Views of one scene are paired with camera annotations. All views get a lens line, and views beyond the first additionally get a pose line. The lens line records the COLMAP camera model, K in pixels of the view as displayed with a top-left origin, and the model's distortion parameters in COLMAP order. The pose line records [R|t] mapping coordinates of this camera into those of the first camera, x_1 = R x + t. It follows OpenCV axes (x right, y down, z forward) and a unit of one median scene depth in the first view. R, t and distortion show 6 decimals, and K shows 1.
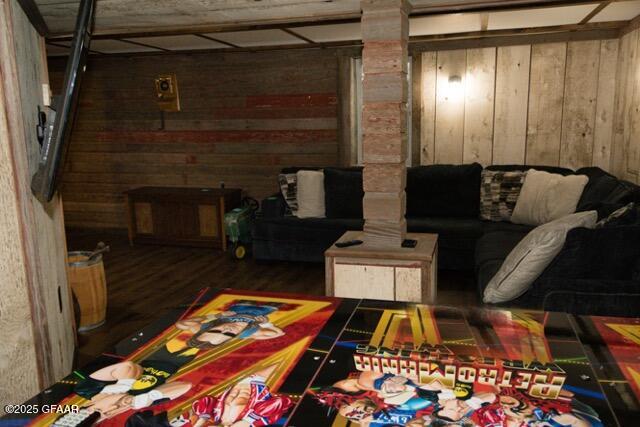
lens RADIAL K [[501.8, 0, 317.9], [0, 501.8, 216.2], [0, 0, 1]] dist [0.071100, -0.076394]
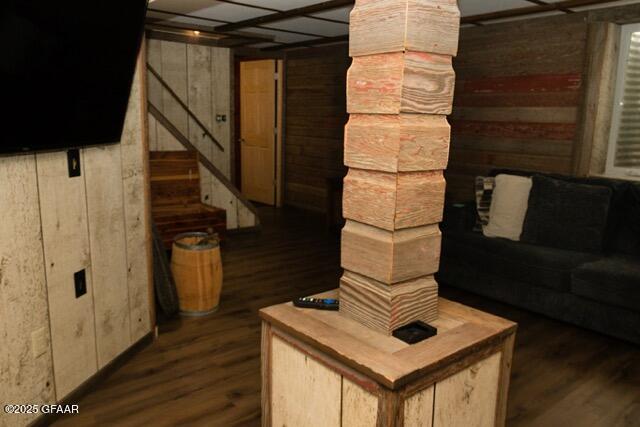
lens RADIAL K [[501.8, 0, 317.9], [0, 501.8, 216.2], [0, 0, 1]] dist [0.071100, -0.076394]
pose [[0.844716, 0.148943, -0.514074, 0.128700], [-0.141960, 0.988446, 0.053117, -0.028181], [0.516046, 0.028109, 0.856100, 0.192638]]
